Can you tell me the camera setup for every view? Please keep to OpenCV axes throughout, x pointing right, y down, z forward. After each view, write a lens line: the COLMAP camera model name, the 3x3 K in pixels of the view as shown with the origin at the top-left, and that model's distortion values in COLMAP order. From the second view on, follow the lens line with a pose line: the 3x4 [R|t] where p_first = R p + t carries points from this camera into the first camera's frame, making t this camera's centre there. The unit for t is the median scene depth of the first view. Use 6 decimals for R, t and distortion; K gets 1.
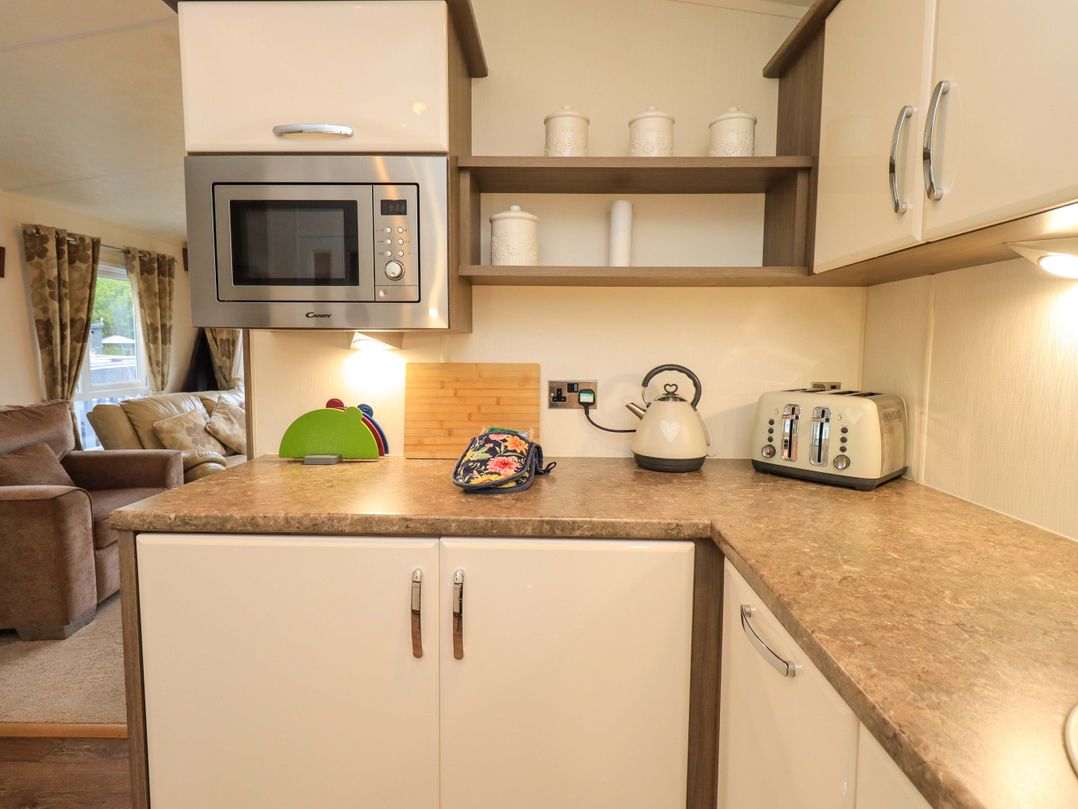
lens RADIAL K [[560.0, 0, 542.6], [0, 560.0, 394.4], [0, 0, 1]] dist [0.002930, -0.001270]
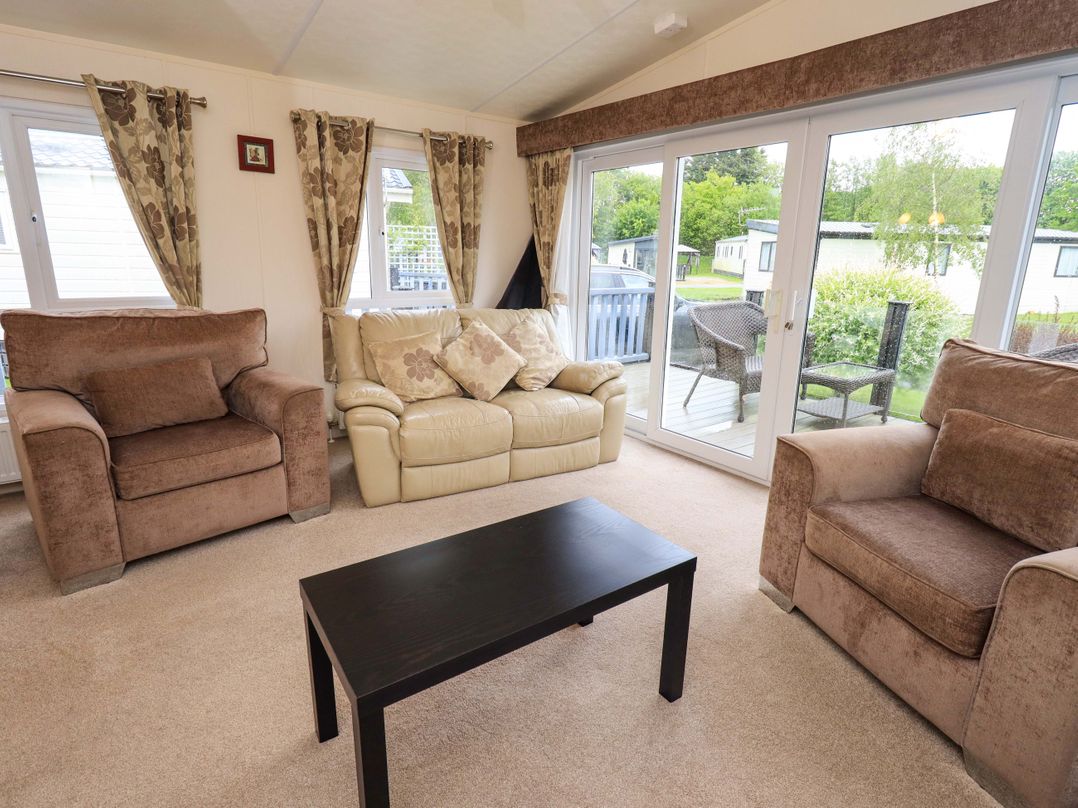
lens RADIAL K [[575.3, 0, 540.2], [0, 575.3, 396.7], [0, 0, 1]] dist [0.002177, -0.000310]
pose [[0.609758, 0.201797, -0.766468, 0.152405], [-0.083712, 0.978033, 0.190901, -0.065842], [0.788154, -0.052241, 0.613257, 0.786105]]
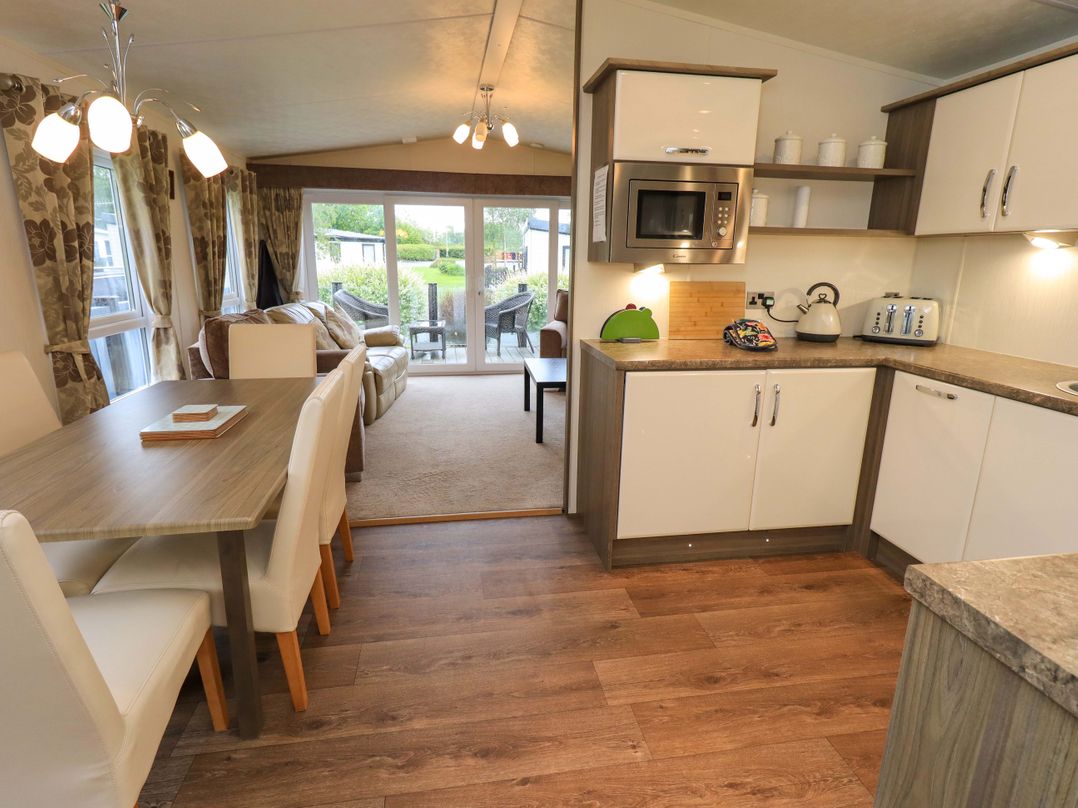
lens RADIAL K [[575.3, 0, 540.2], [0, 575.3, 396.7], [0, 0, 1]] dist [0.002177, -0.000310]
pose [[0.983134, -0.036516, 0.179201, -0.493712], [0.007782, 0.987329, 0.158497, 0.003774], [-0.182718, -0.154429, 0.970961, -0.330728]]
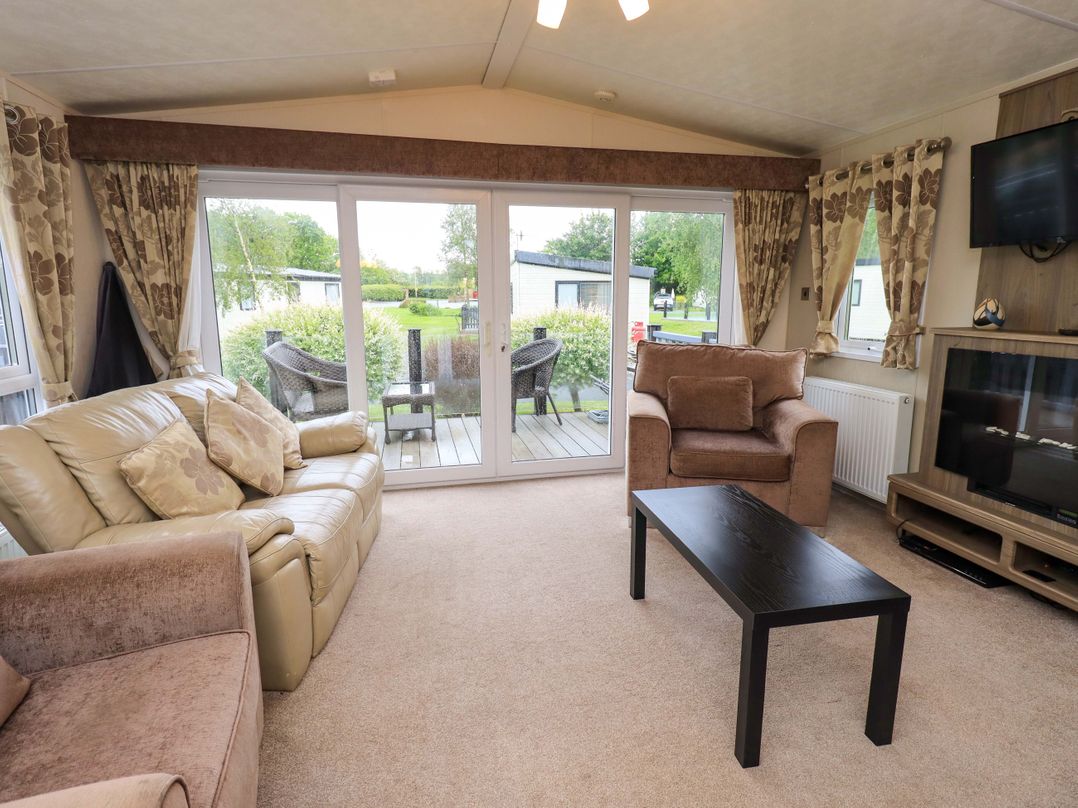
lens RADIAL K [[575.3, 0, 540.2], [0, 575.3, 396.7], [0, 0, 1]] dist [0.002177, -0.000310]
pose [[0.971298, -0.049332, 0.232695, -0.535947], [0.027639, 0.995038, 0.095582, -0.047752], [-0.236255, -0.086407, 0.967842, 0.519577]]
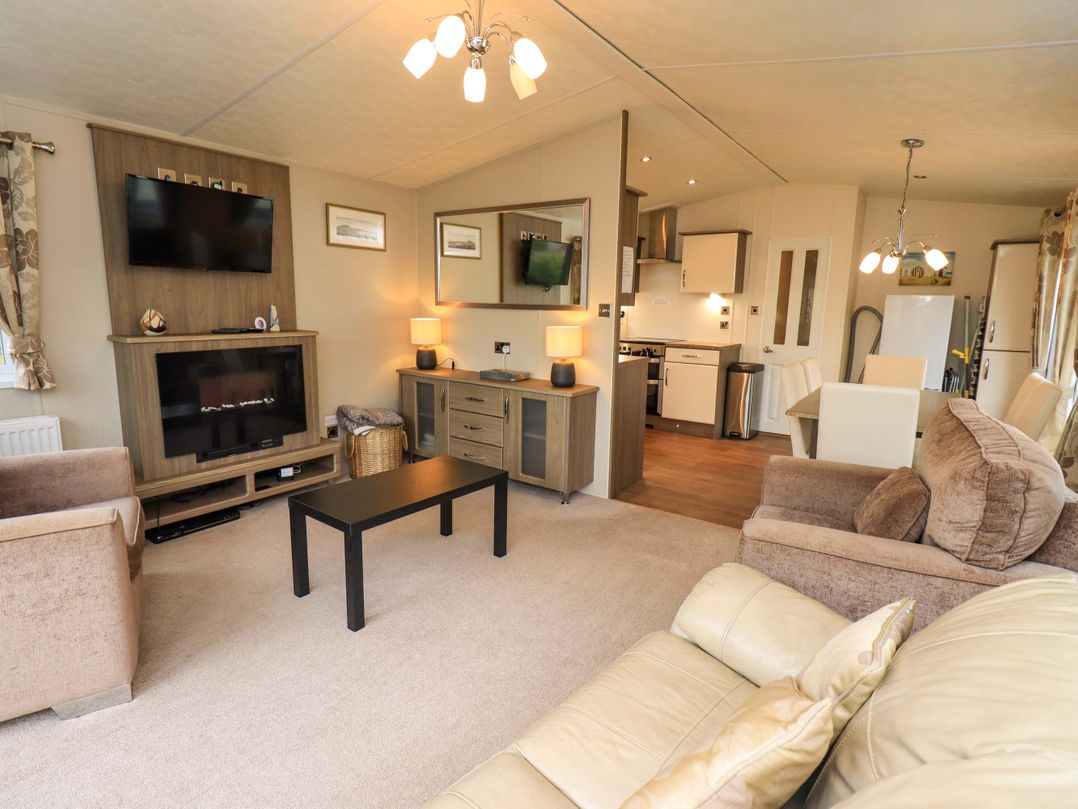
lens RADIAL K [[560.0, 0, 542.6], [0, 560.0, 394.4], [0, 0, 1]] dist [0.002930, -0.001270]
pose [[-0.827709, -0.115551, 0.549132, -0.797024], [0.021391, 0.971361, 0.236642, -0.159093], [-0.560750, 0.207617, -0.801532, 1.569491]]
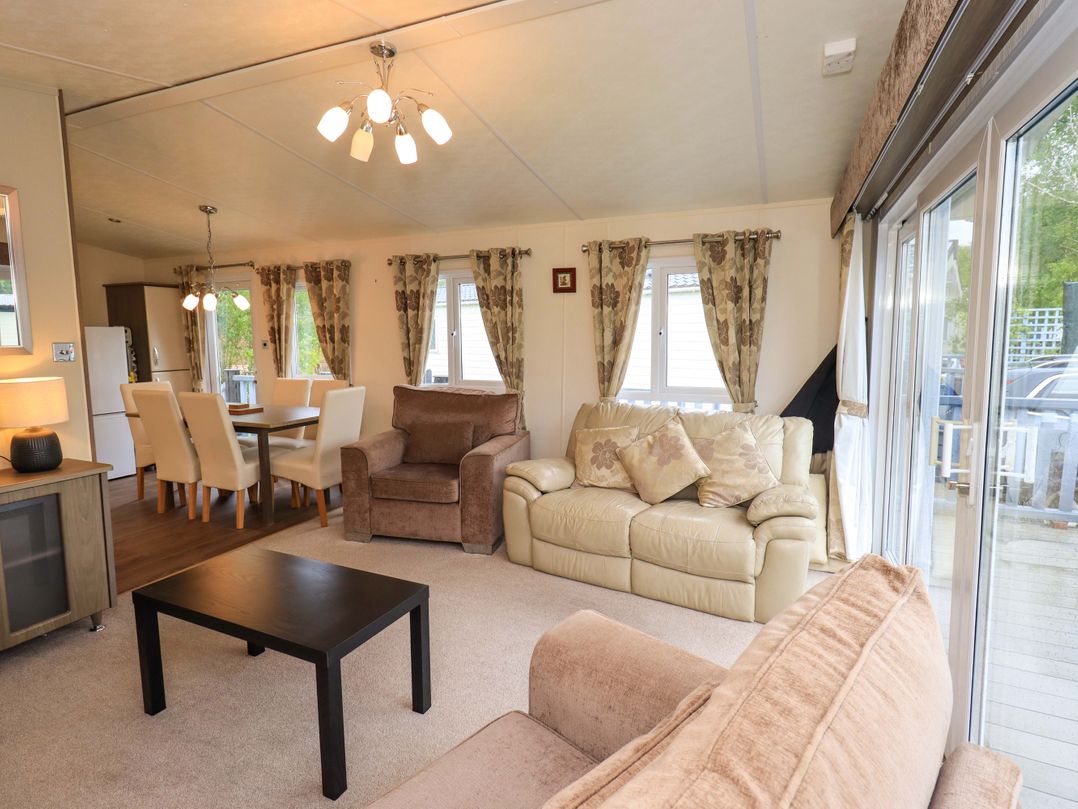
lens RADIAL K [[560.0, 0, 542.6], [0, 560.0, 394.4], [0, 0, 1]] dist [0.002930, -0.001270]
pose [[-0.380948, 0.093956, -0.919810, 0.243121], [-0.073383, 0.988613, 0.131376, -0.151978], [0.921680, 0.117546, -0.369716, 1.513199]]
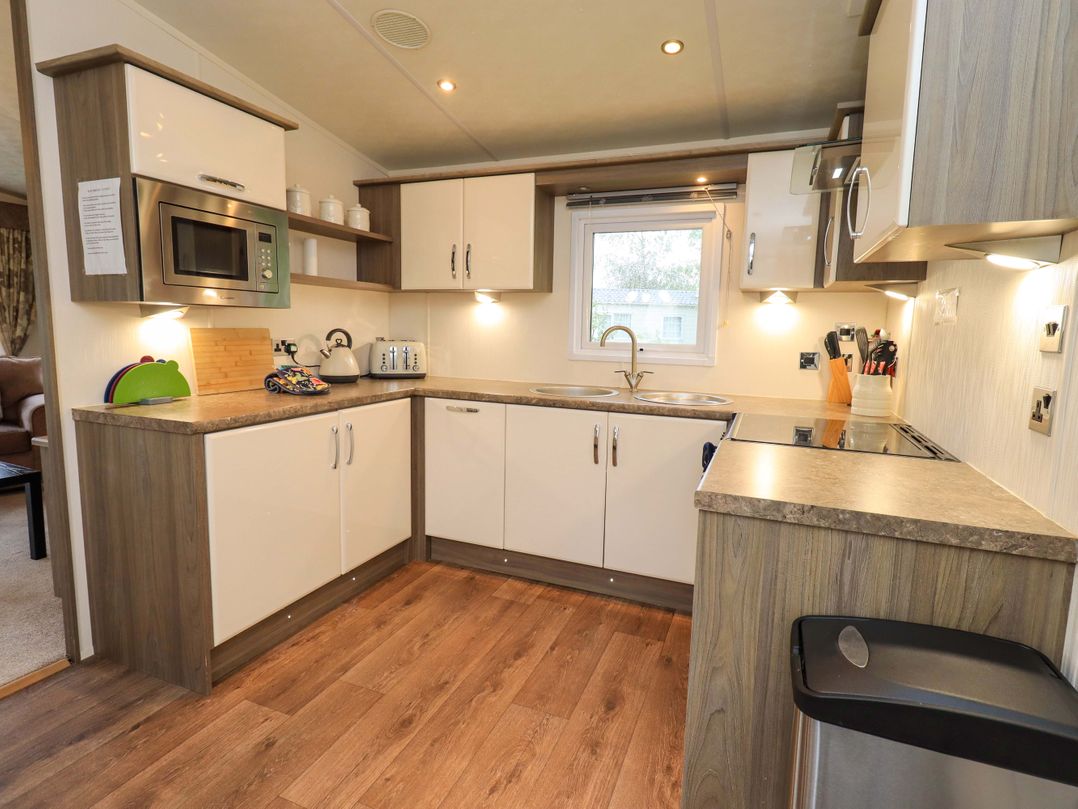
lens RADIAL K [[560.0, 0, 542.6], [0, 560.0, 394.4], [0, 0, 1]] dist [0.002930, -0.001270]
pose [[0.355297, -0.111172, 0.928119, -0.659732], [0.058028, 0.993611, 0.096803, 0.012705], [-0.932950, 0.019463, 0.359478, -0.170410]]
